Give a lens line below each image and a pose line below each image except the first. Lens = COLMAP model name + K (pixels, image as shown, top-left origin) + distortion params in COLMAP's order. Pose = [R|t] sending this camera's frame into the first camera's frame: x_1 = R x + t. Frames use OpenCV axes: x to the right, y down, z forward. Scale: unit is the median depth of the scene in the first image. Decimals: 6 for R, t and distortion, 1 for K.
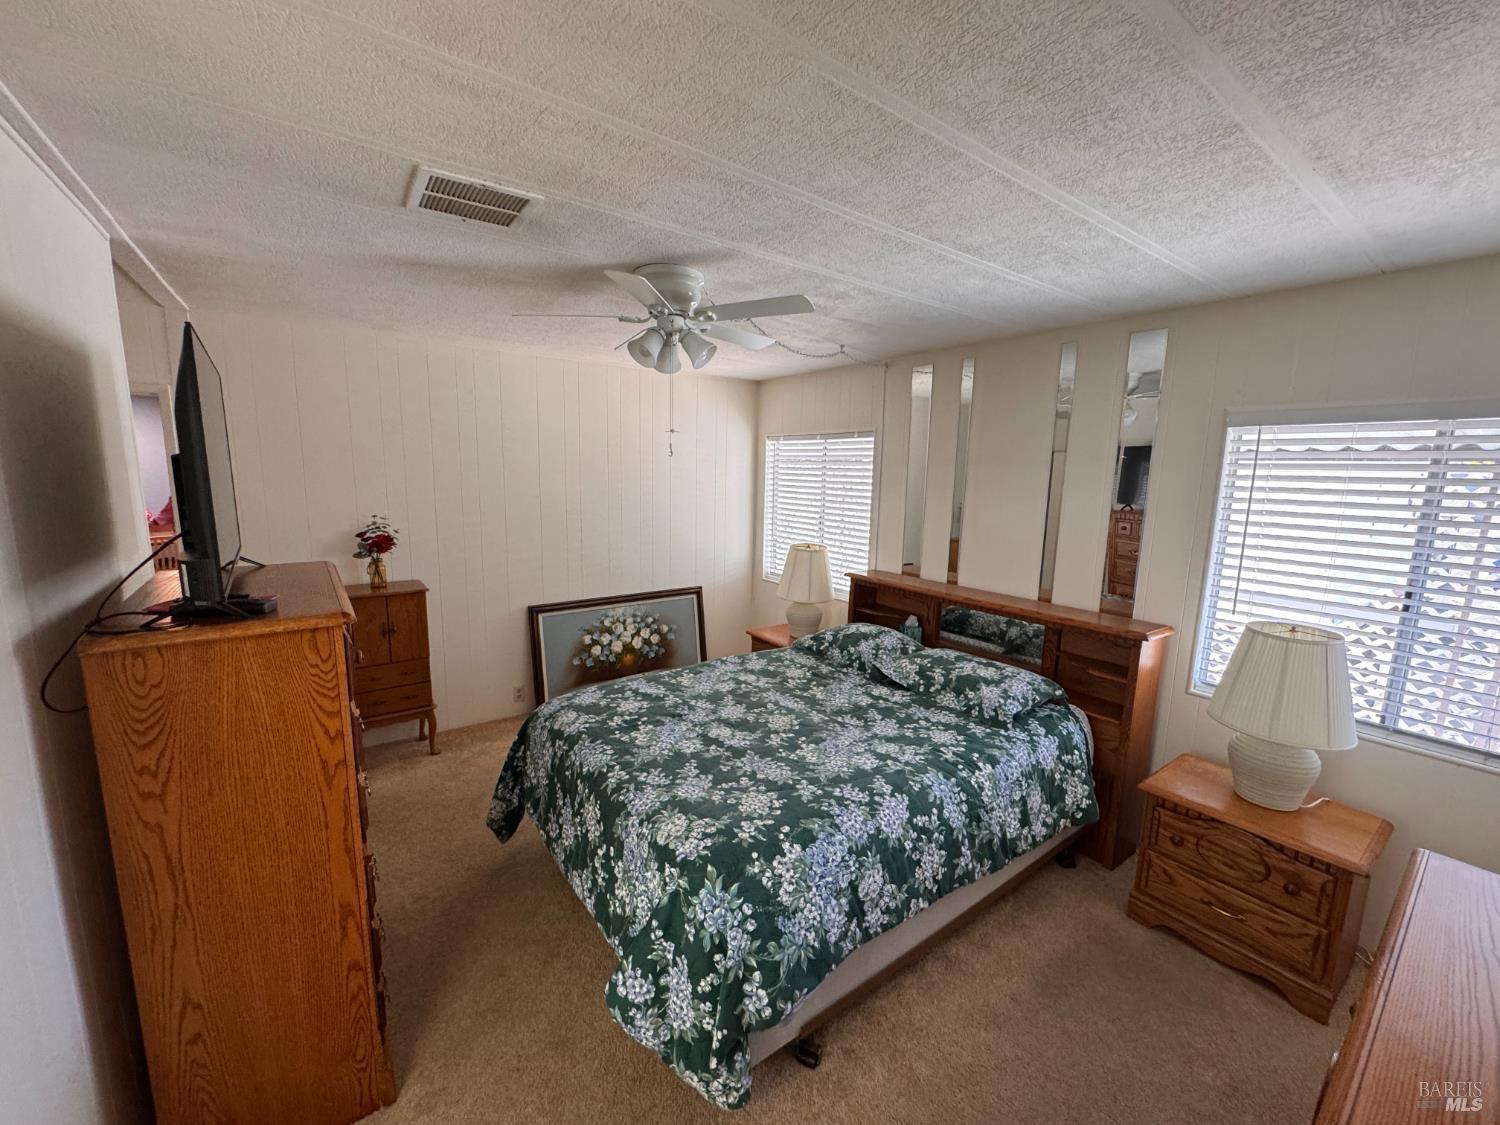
lens RADIAL K [[602.0, 0, 746.5], [0, 602.0, 563.3], [0, 0, 1]] dist [-0.003751, 0.000656]
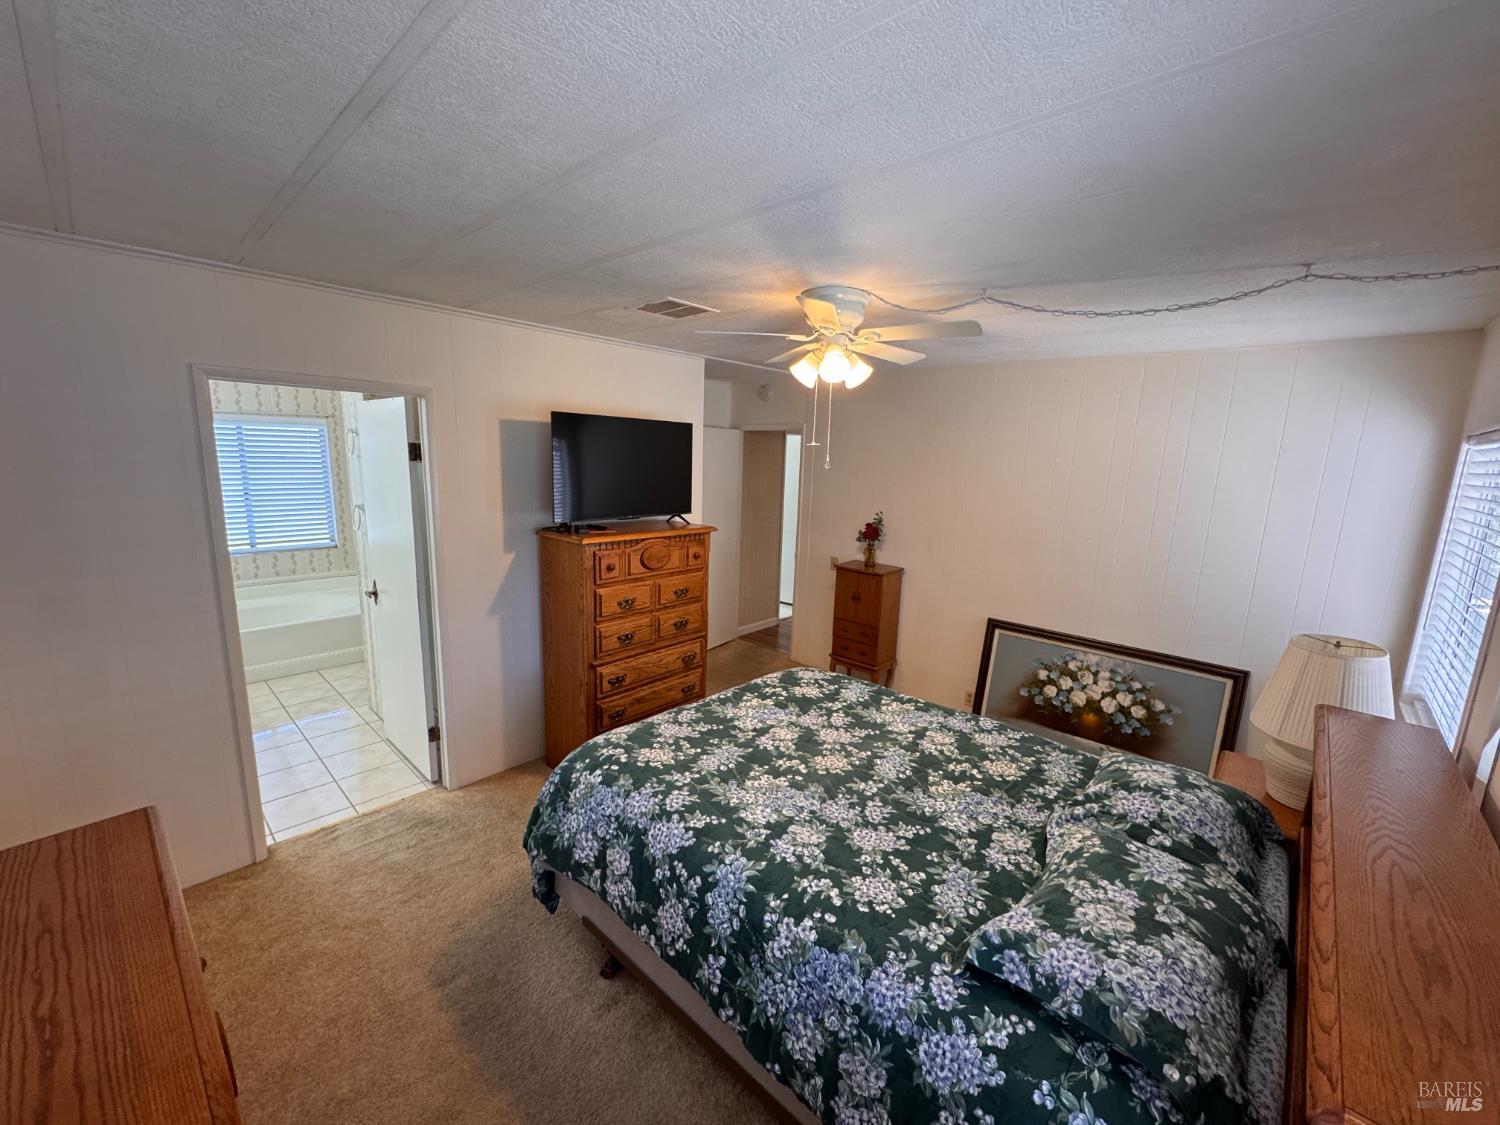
lens RADIAL K [[602.0, 0, 751.3], [0, 602.0, 565.3], [0, 0, 1]] dist [-0.003751, 0.000656]
pose [[0.191579, 0.164090, -0.967663, 0.554014], [-0.182371, 0.974707, 0.129179, -0.076403], [0.964385, 0.151725, 0.216659, 0.419470]]
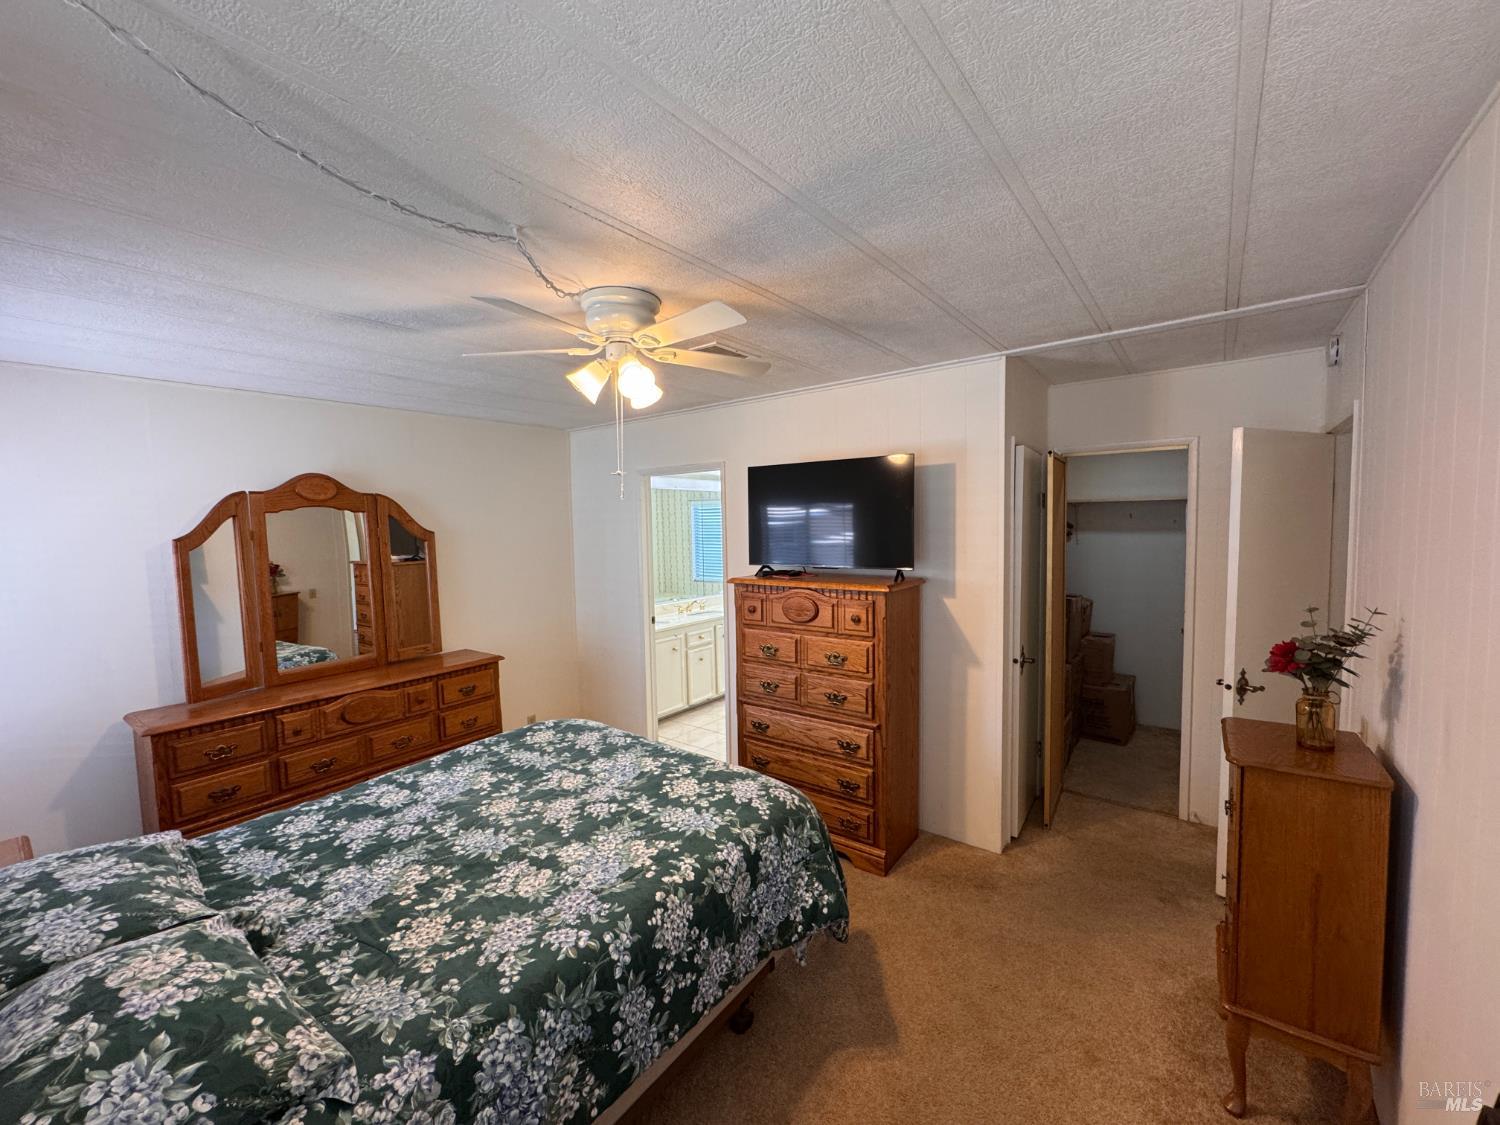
lens RADIAL K [[602.0, 0, 761.5], [0, 602.0, 560.7], [0, 0, 1]] dist [-0.003751, 0.000656]
pose [[-0.958124, 0.025372, -0.285227, -0.041764], [-0.039681, 0.974694, 0.219995, -0.185193], [0.283591, 0.222101, -0.932871, 1.190948]]
